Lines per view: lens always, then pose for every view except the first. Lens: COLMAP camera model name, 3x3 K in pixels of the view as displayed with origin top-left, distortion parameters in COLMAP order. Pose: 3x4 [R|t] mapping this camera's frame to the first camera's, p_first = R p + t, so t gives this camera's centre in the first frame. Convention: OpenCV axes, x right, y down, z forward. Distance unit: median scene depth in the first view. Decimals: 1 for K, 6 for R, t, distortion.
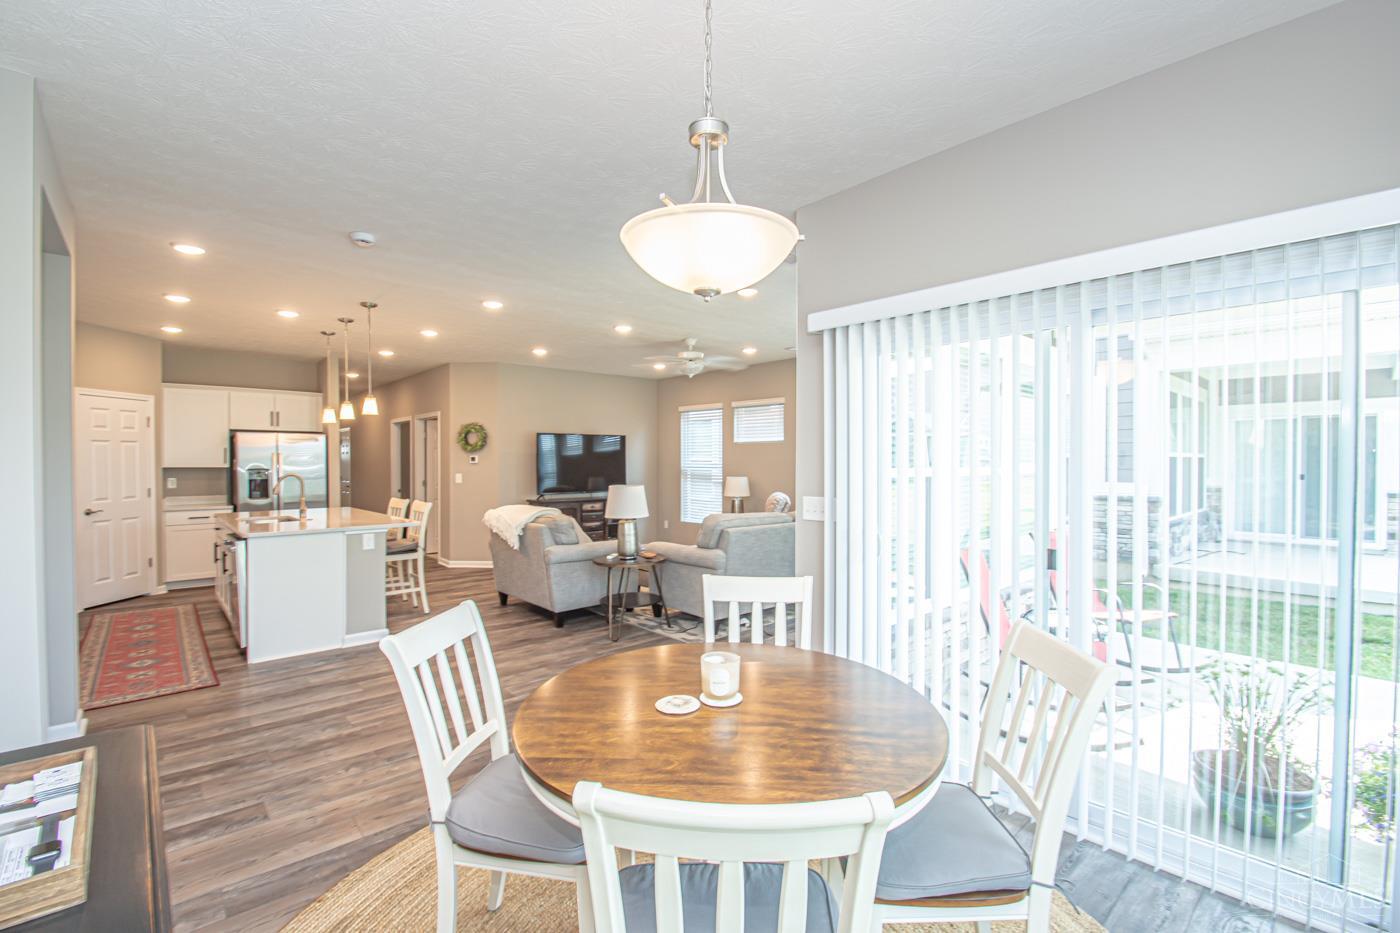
lens RADIAL K [[613.8, 0, 686.0], [0, 613.8, 467.9], [0, 0, 1]] dist [0.015807, -0.017435]
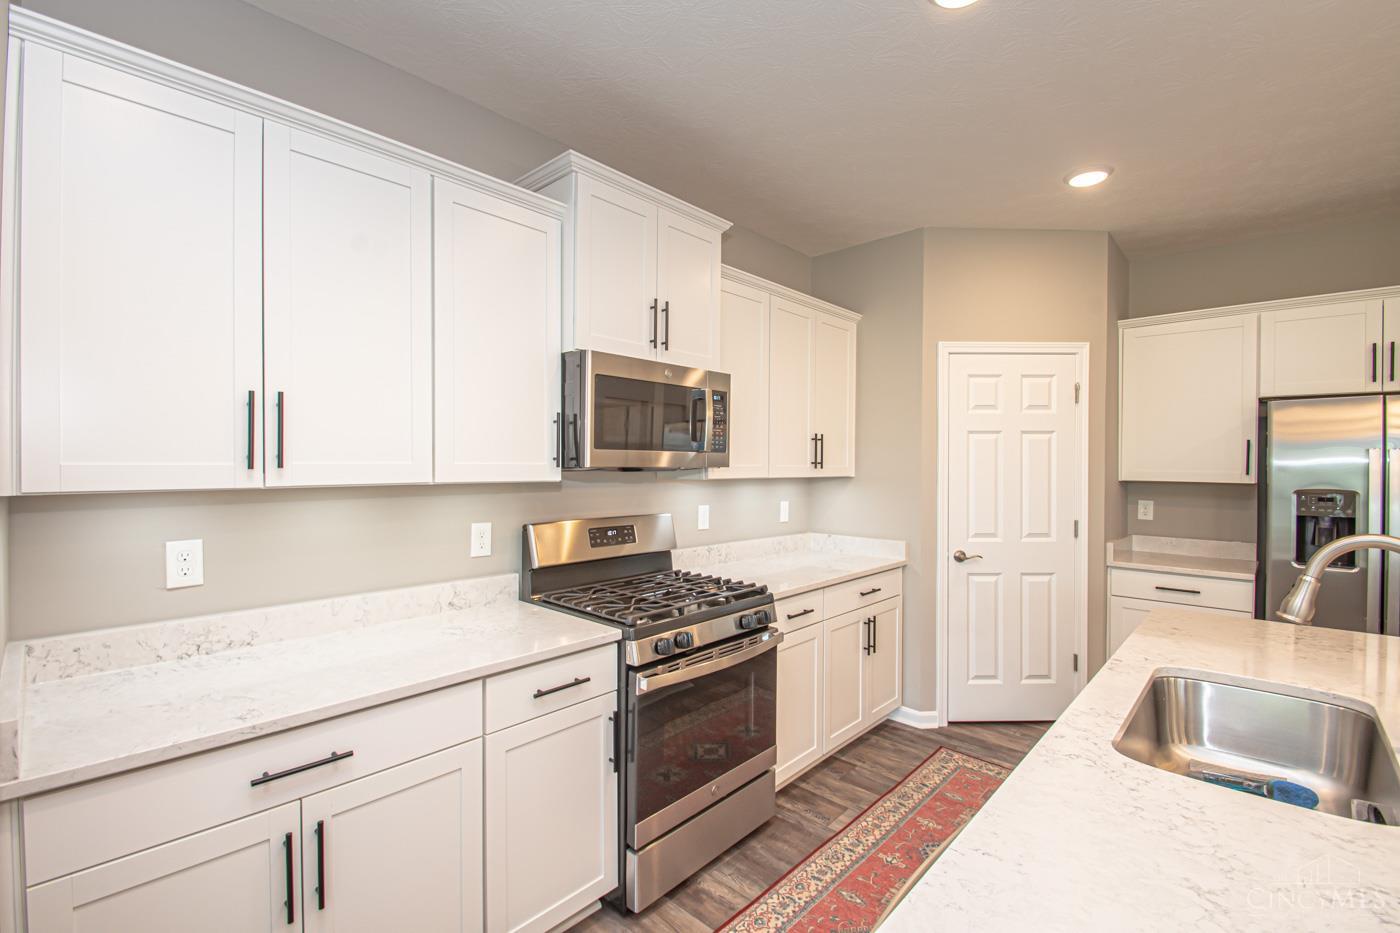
lens RADIAL K [[613.8, 0, 686.0], [0, 613.8, 467.9], [0, 0, 1]] dist [0.015807, -0.017435]
pose [[0.084992, 0.009503, -0.996336, -0.341622], [-0.017219, 0.999819, 0.008067, -0.009053], [0.996233, 0.016471, 0.085140, 0.561286]]
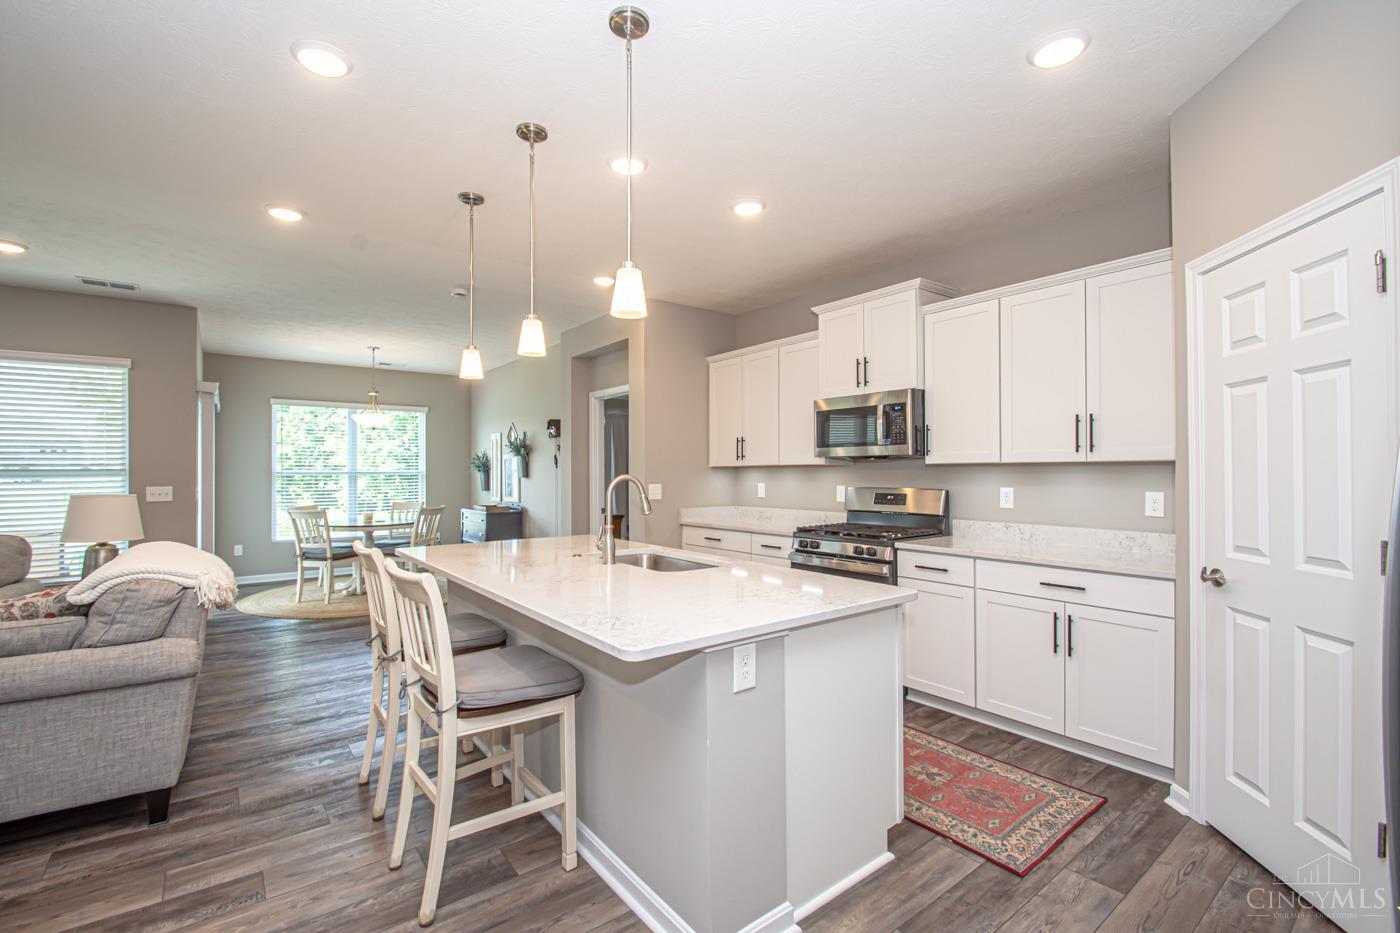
lens RADIAL K [[615.0, 0, 685.4], [0, 615.0, 467.9], [0, 0, 1]] dist [0.004549, -0.011213]
pose [[-0.997055, 0.005177, 0.076513, -0.549423], [0.005542, 0.999974, 0.004568, 0.000696], [-0.076487, 0.004978, -0.997058, 1.135366]]
